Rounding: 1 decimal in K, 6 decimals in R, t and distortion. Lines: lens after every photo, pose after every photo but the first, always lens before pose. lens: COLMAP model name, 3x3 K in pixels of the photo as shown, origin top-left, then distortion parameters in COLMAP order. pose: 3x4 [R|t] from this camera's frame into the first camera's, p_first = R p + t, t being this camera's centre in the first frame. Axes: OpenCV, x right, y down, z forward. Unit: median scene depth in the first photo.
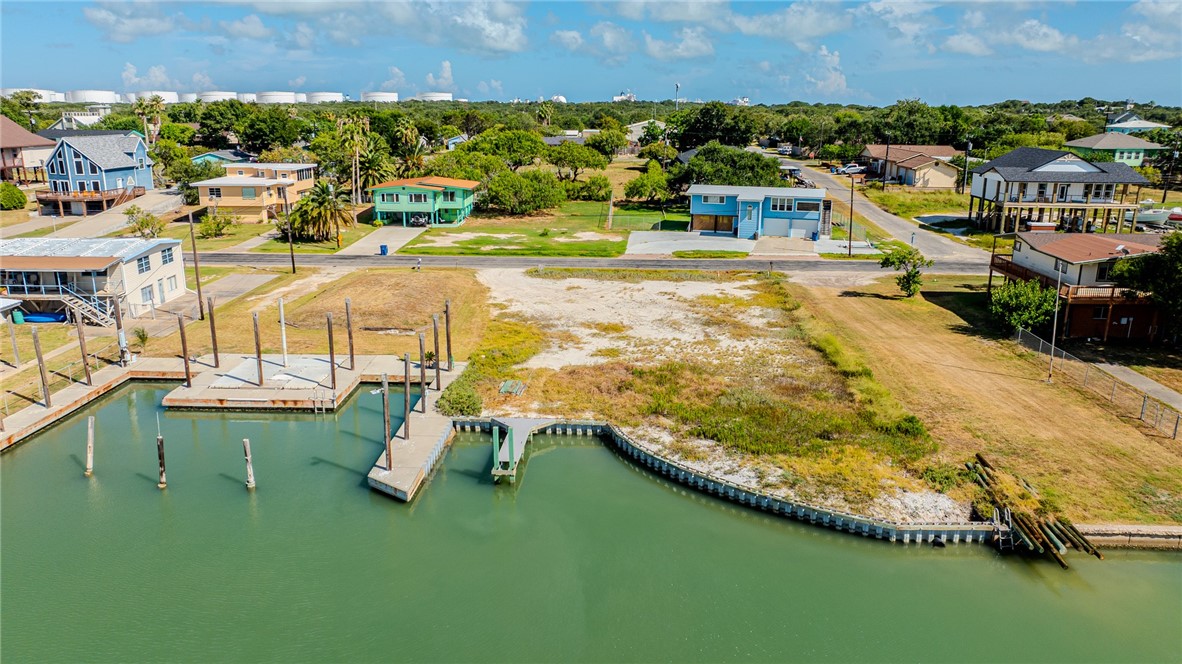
lens RADIAL K [[824.6, 0, 591.0], [0, 824.6, 332.0], [0, 0, 1]] dist [-0.016369, -0.006229]
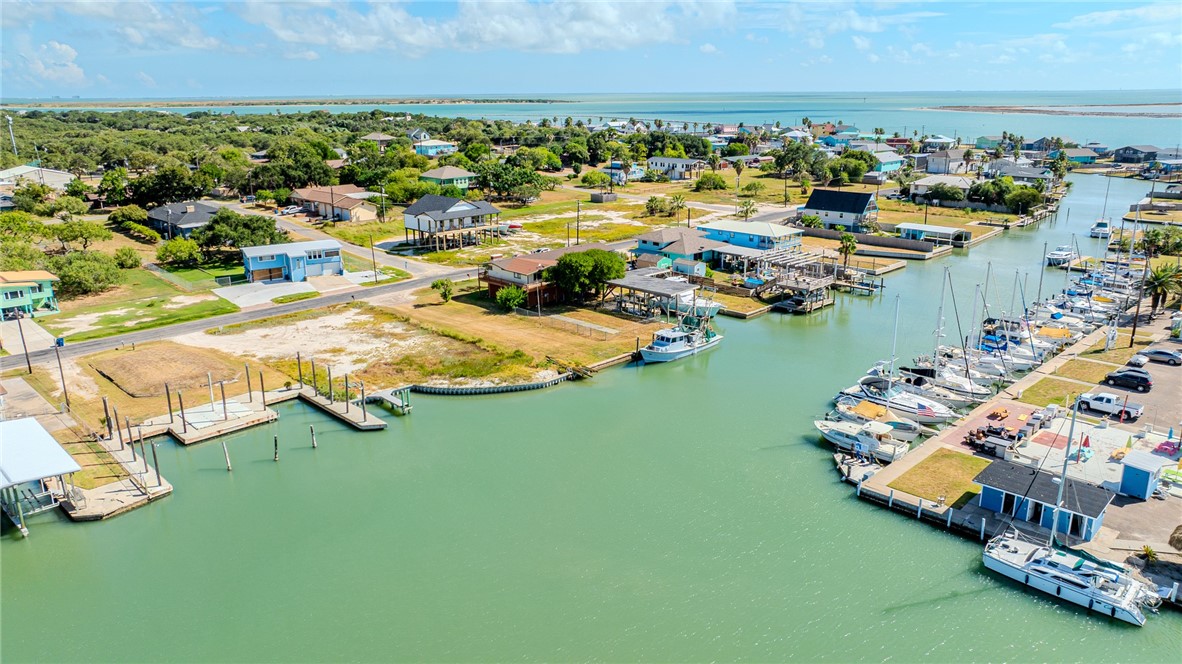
lens RADIAL K [[824.6, 0, 591.0], [0, 824.6, 332.0], [0, 0, 1]] dist [-0.016369, -0.006229]
pose [[0.683681, -0.214156, 0.697651, -0.964995], [0.203447, 0.974005, 0.099614, -0.126373], [-0.700849, 0.073830, 0.709478, -0.778605]]
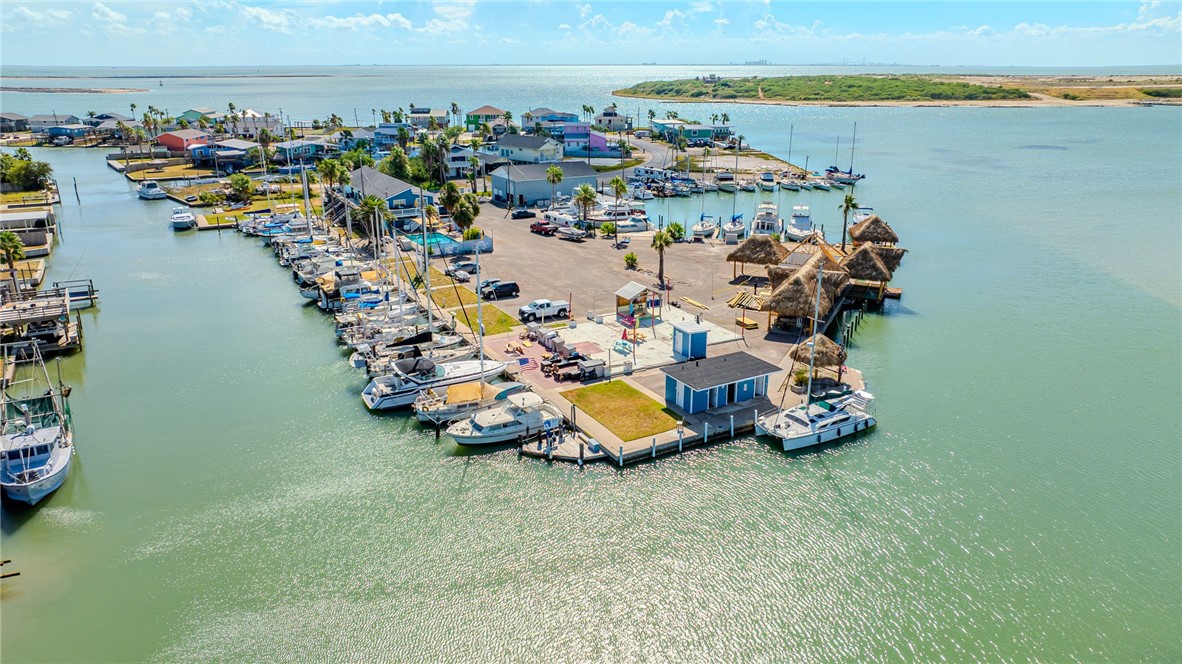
lens RADIAL K [[824.6, 0, 591.0], [0, 824.6, 332.0], [0, 0, 1]] dist [-0.016369, -0.006229]
pose [[-0.508135, -0.276649, 0.815638, -0.663210], [0.229040, 0.869505, 0.437610, -0.320775], [-0.830265, 0.409178, -0.378462, 0.264004]]
